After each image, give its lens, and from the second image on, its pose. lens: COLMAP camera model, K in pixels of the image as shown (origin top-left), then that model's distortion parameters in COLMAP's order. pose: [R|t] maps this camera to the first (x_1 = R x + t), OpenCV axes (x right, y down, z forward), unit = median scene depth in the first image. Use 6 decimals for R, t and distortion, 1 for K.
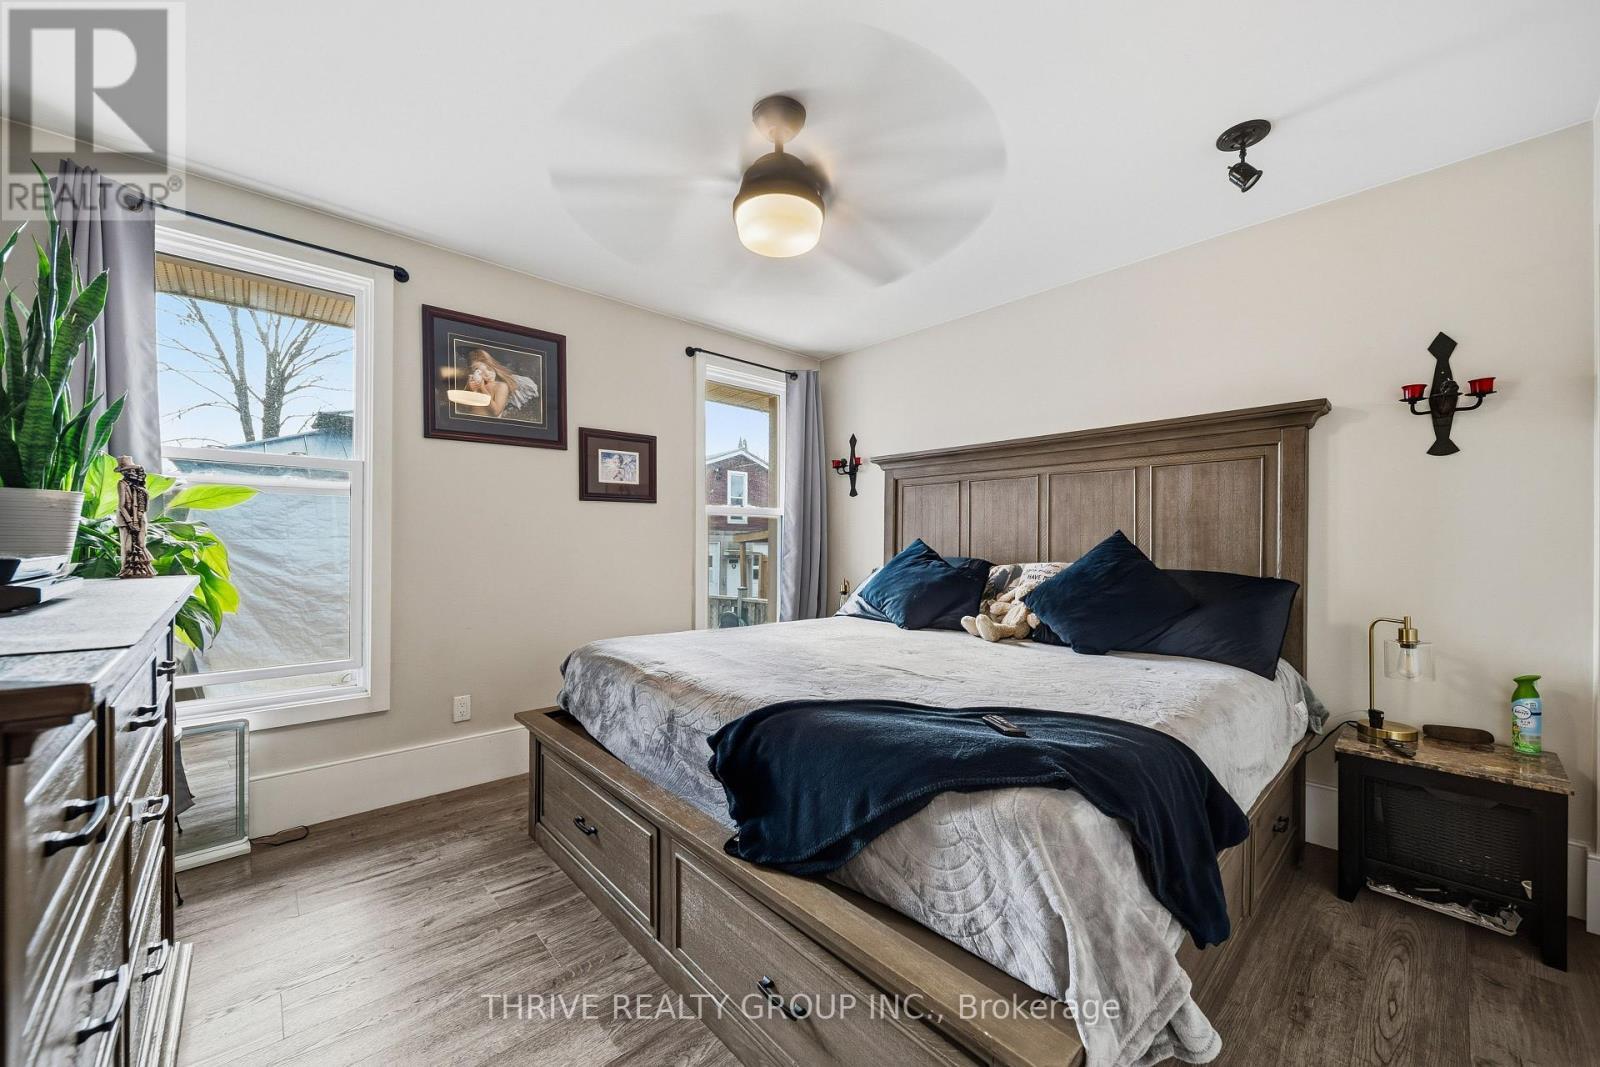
lens RADIAL K [[577.6, 0, 800.0], [0, 577.6, 533.5], [0, 0, 1]] dist [0.000620, 0.000094]
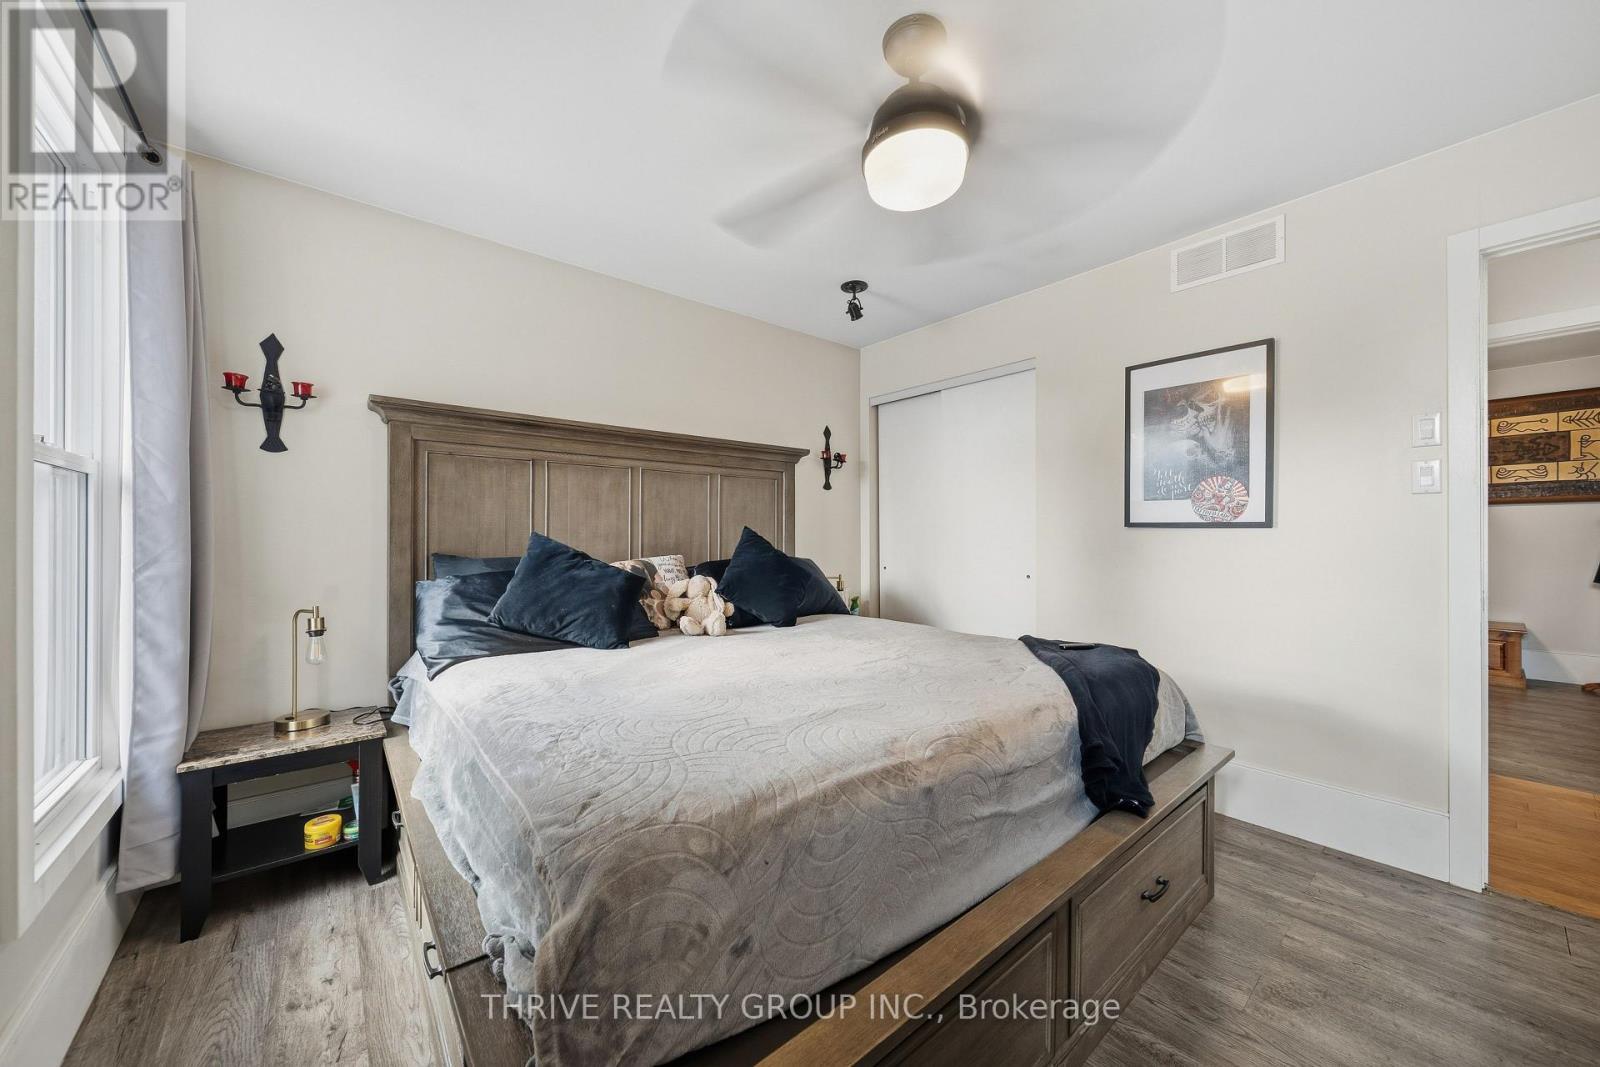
lens RADIAL K [[577.6, 0, 800.0], [0, 577.6, 533.5], [0, 0, 1]] dist [0.000620, 0.000094]
pose [[0.065841, -0.000463, 0.997830, -0.565181], [-0.012467, 0.999921, 0.001286, 0.004913], [-0.997752, -0.012525, 0.065830, 0.676199]]
